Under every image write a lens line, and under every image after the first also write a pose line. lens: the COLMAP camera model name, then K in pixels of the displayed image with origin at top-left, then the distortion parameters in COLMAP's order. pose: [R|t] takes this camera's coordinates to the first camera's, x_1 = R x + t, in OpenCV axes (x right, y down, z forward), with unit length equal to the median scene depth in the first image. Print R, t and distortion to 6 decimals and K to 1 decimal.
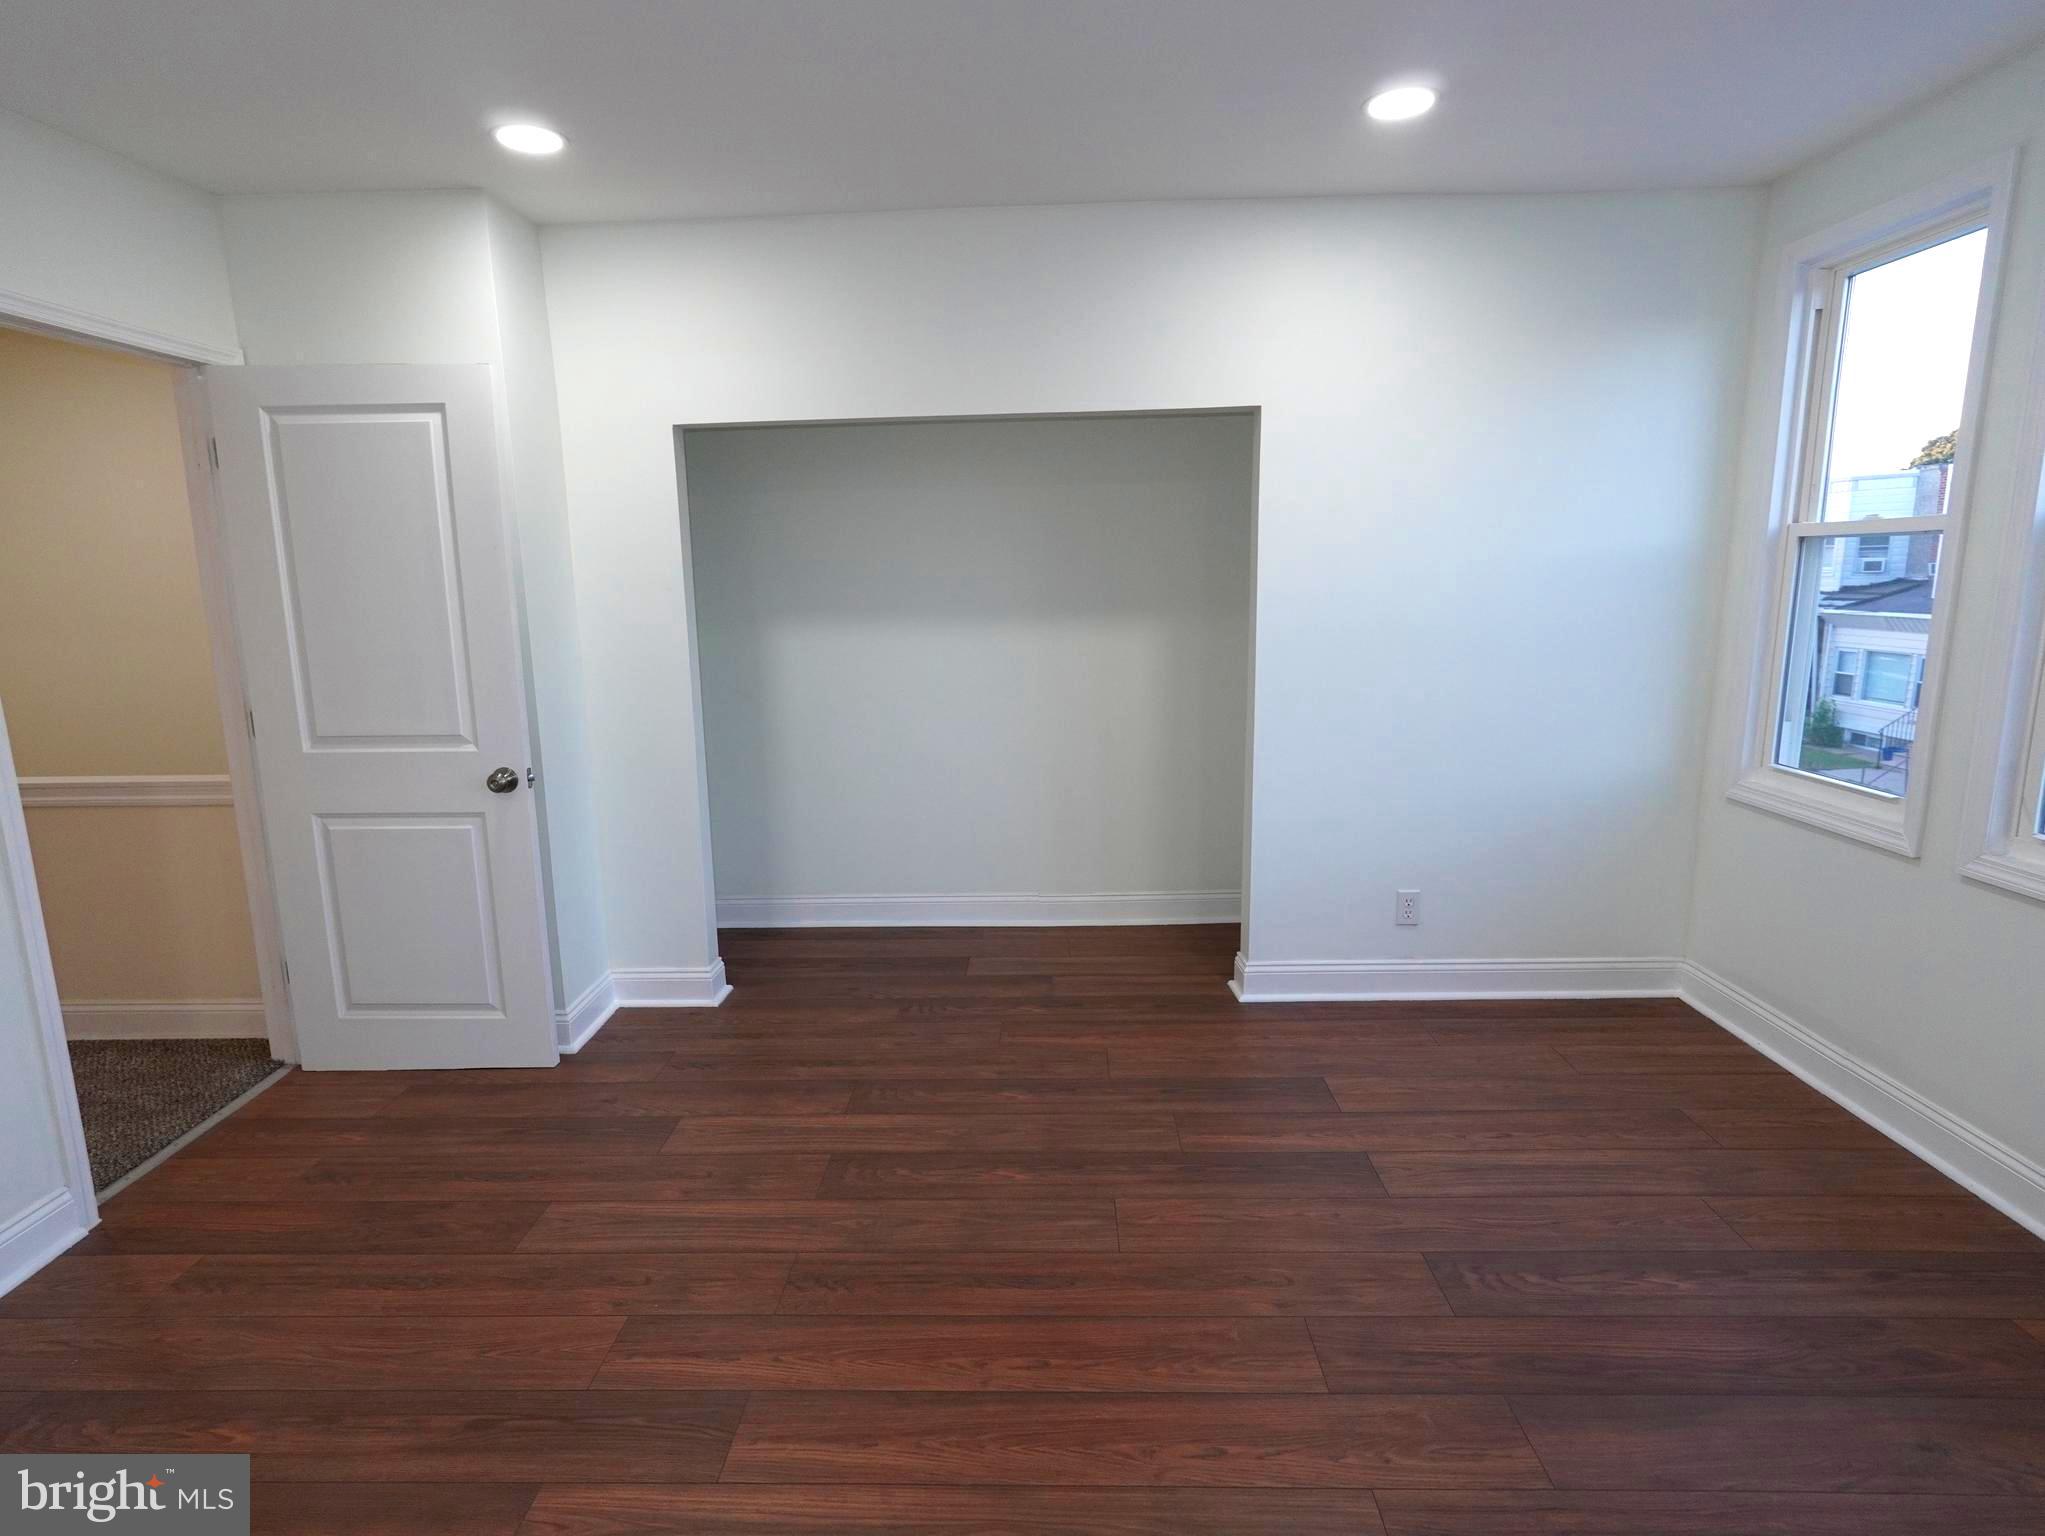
lens RADIAL K [[1053.4, 0, 1008.2], [0, 1053.4, 767.6], [0, 0, 1]] dist [-0.020902, 0.009682]
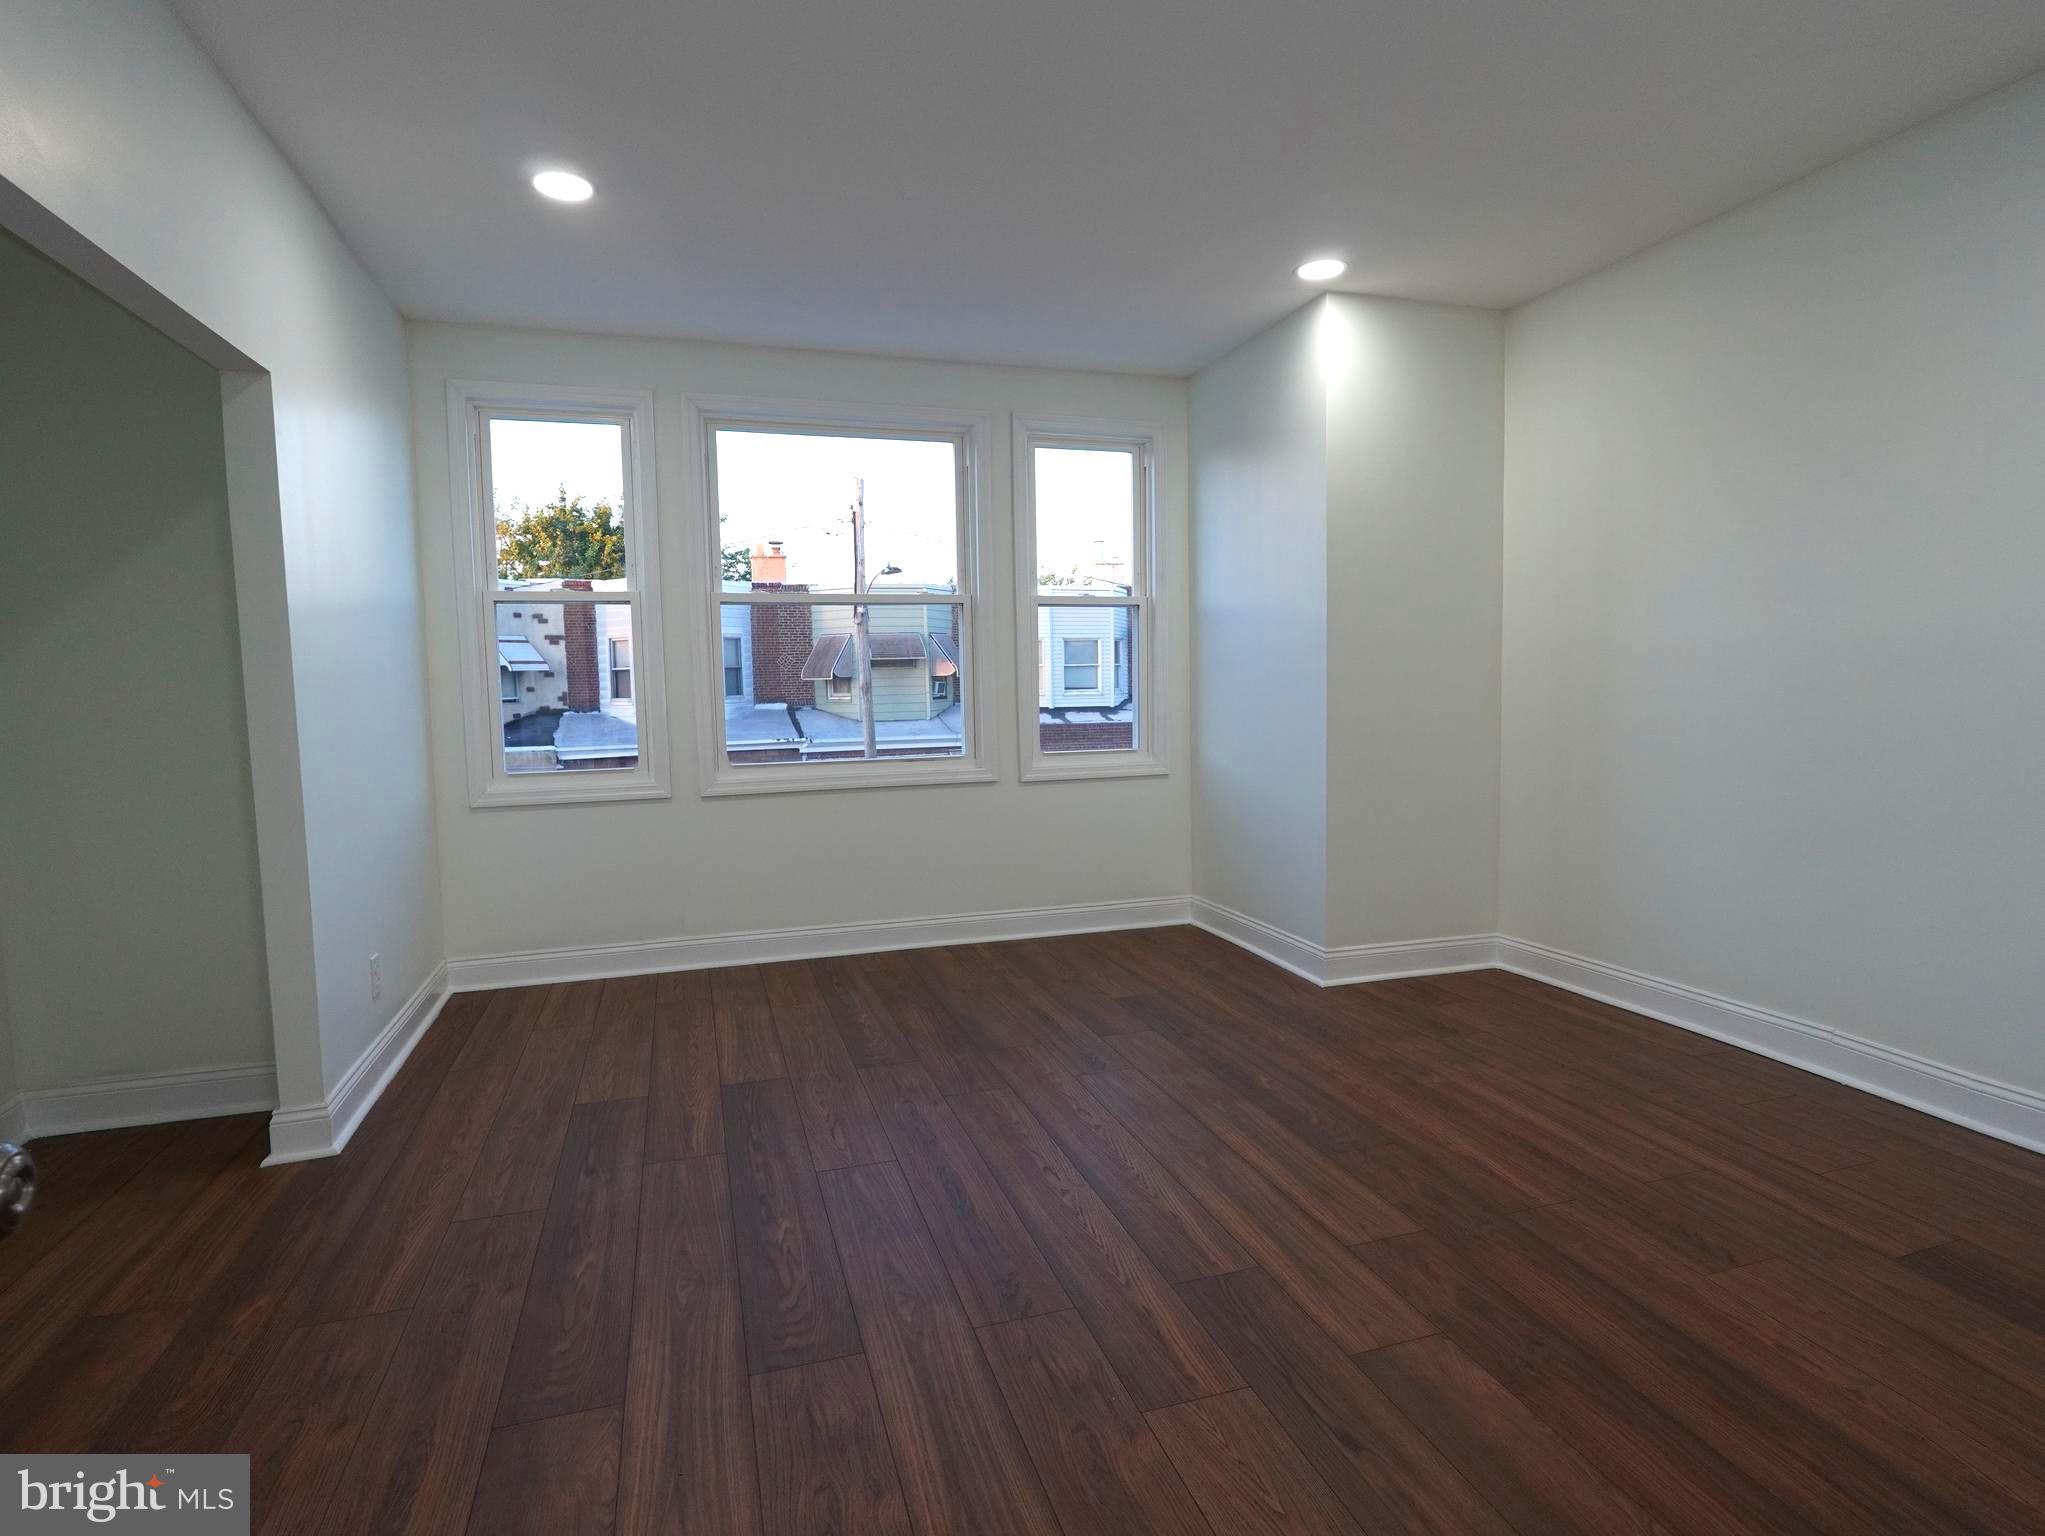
lens RADIAL K [[1053.4, 0, 1014.7], [0, 1053.4, 764.9], [0, 0, 1]] dist [-0.020902, 0.009682]
pose [[-0.334321, -0.052050, 0.941021, -0.876608], [0.194273, 0.973224, 0.122851, -0.062291], [-0.922219, 0.223886, -0.315258, 1.020611]]
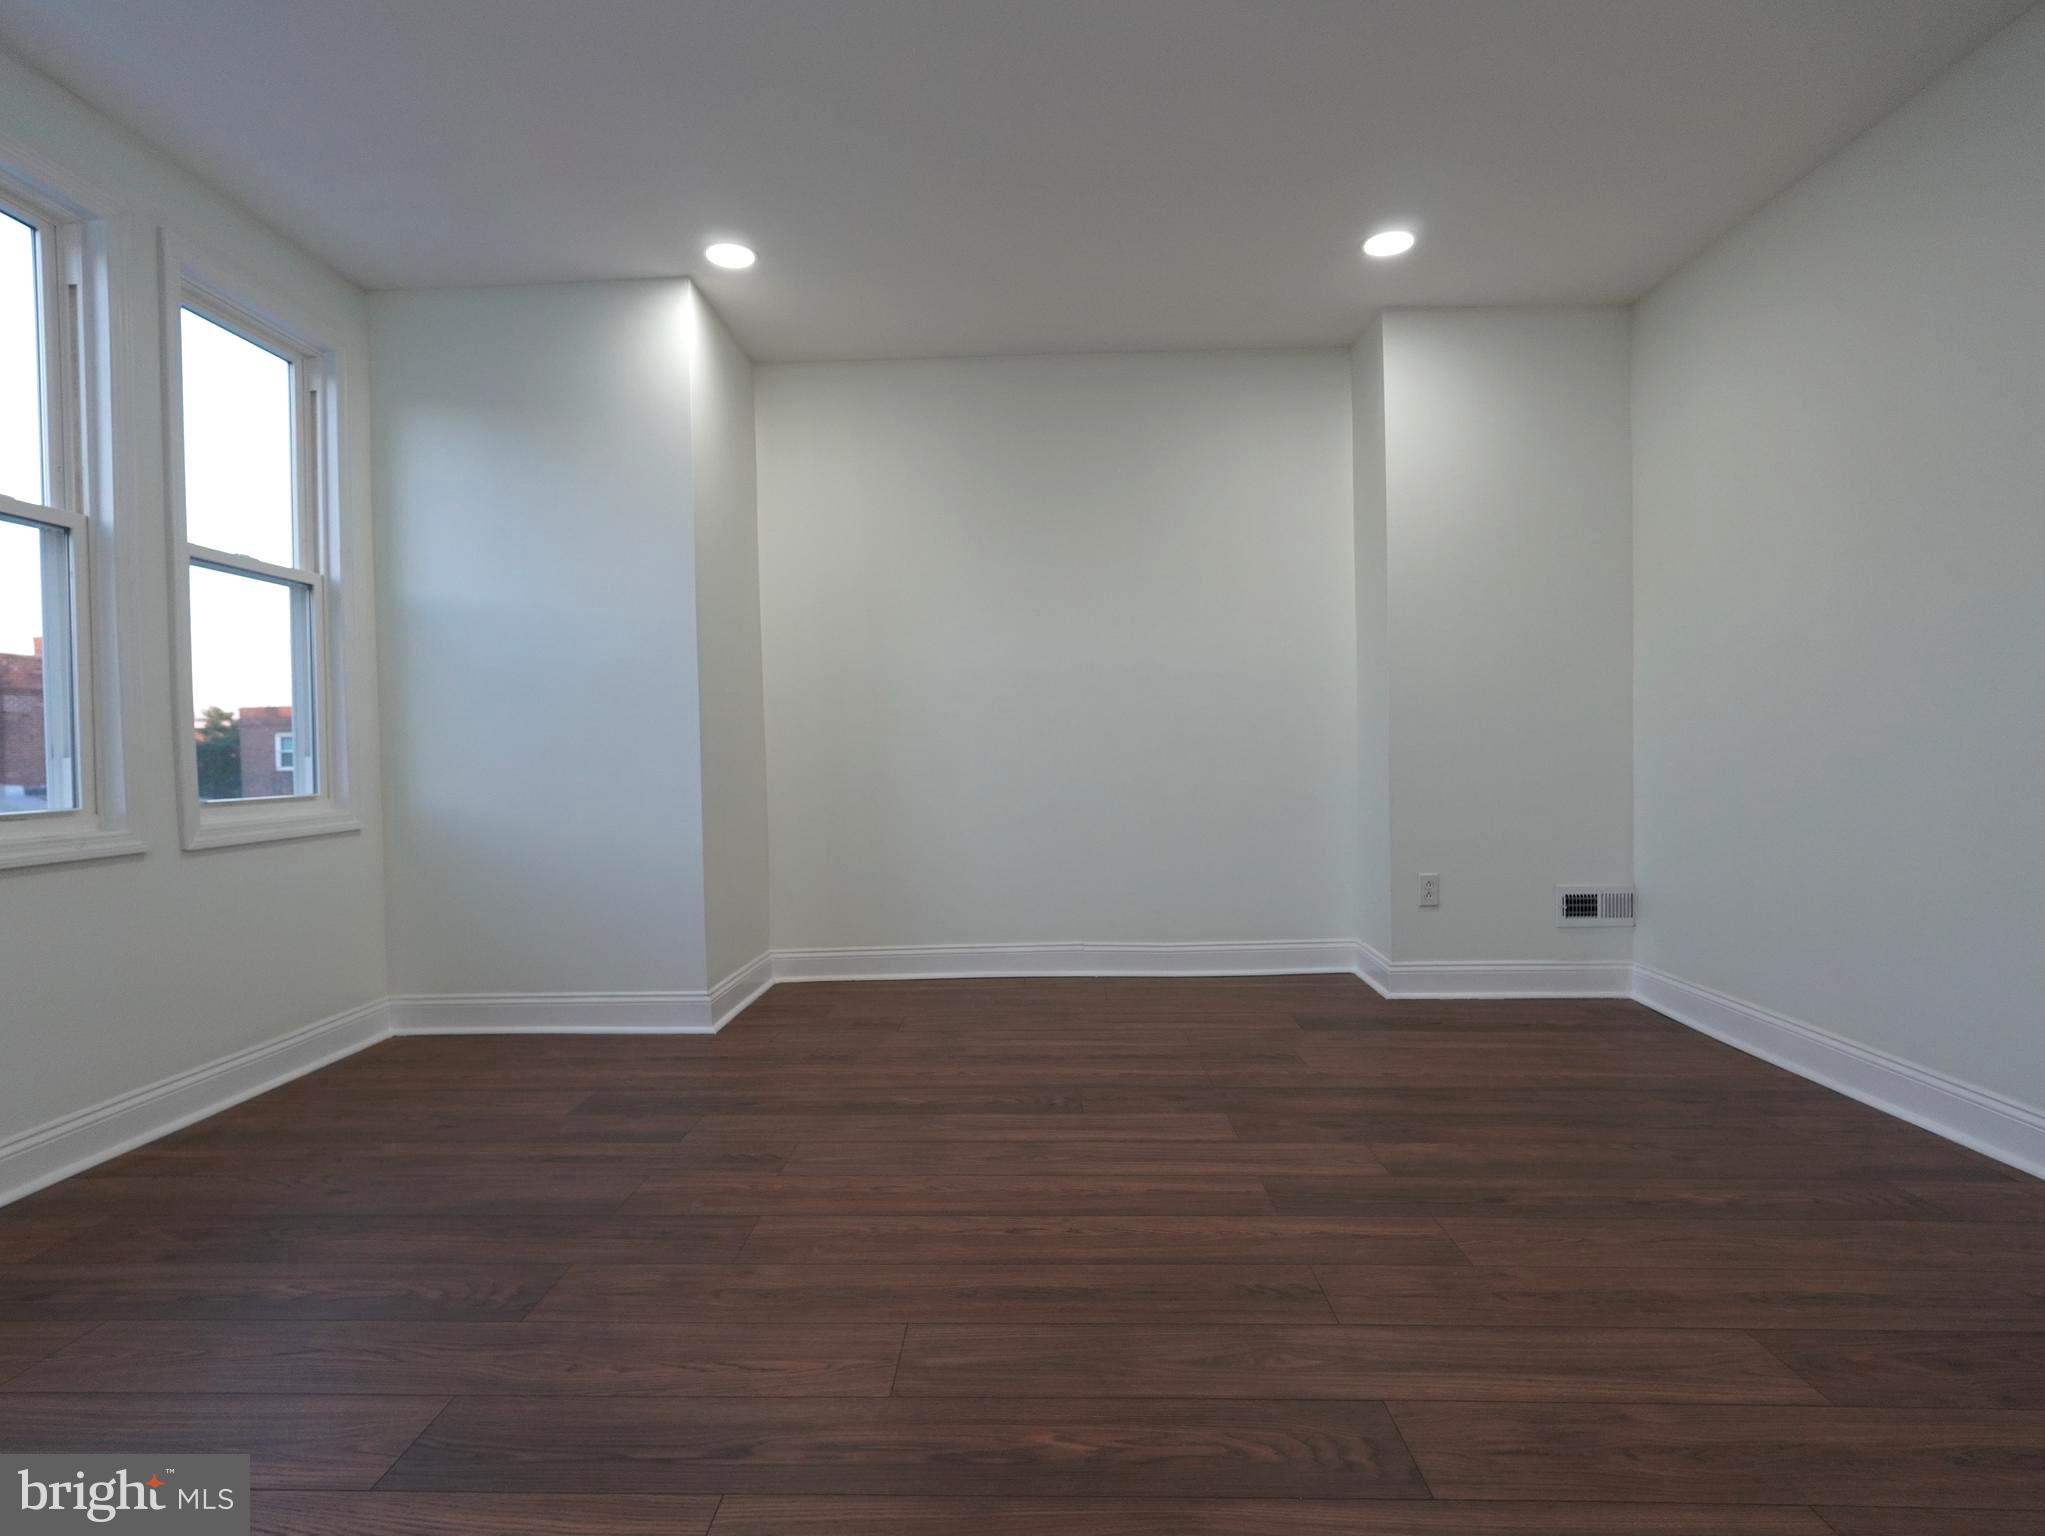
lens RADIAL K [[1053.4, 0, 1008.1], [0, 1053.4, 760.0], [0, 0, 1]] dist [-0.020902, 0.009682]
pose [[-0.999262, 0.037330, -0.009068, 0.022680], [0.034905, 0.980859, 0.191566, -0.071317], [0.016045, 0.191108, -0.981438, 1.484423]]
